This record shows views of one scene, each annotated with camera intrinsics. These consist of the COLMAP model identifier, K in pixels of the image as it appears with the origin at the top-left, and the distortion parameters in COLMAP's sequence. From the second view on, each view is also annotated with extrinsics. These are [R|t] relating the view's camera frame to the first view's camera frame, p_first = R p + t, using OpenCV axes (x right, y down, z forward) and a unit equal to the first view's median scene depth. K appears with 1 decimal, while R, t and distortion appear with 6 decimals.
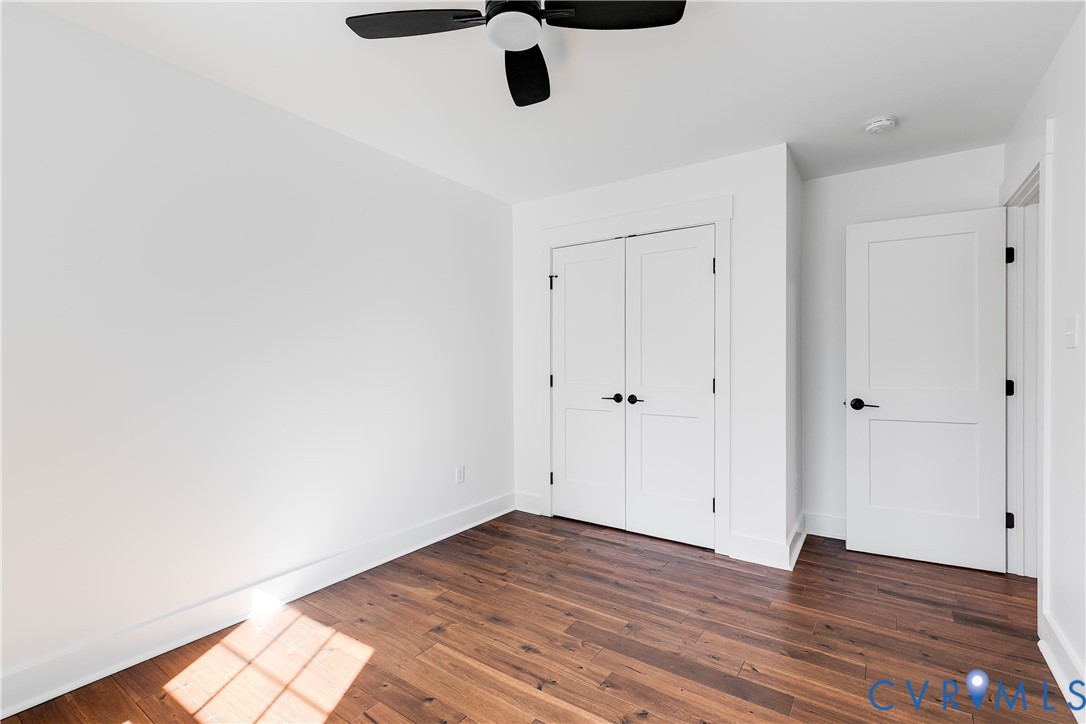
lens RADIAL K [[491.6, 0, 544.8], [0, 491.6, 361.5], [0, 0, 1]] dist [0.020637, 0.000091]
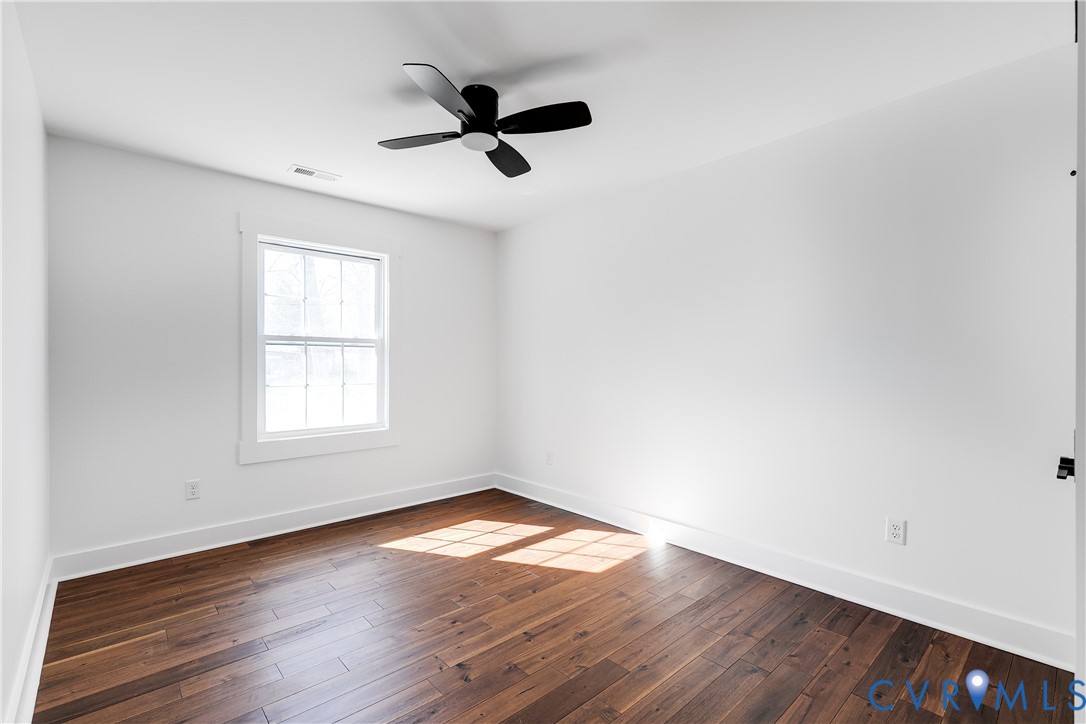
lens RADIAL K [[491.6, 0, 541.6], [0, 491.6, 362.4], [0, 0, 1]] dist [0.020637, 0.000091]
pose [[-0.232278, -0.001702, -0.972648, 0.695374], [-0.000391, 0.999999, -0.001656, 0.001658], [0.972649, -0.000004, -0.232278, 0.796403]]
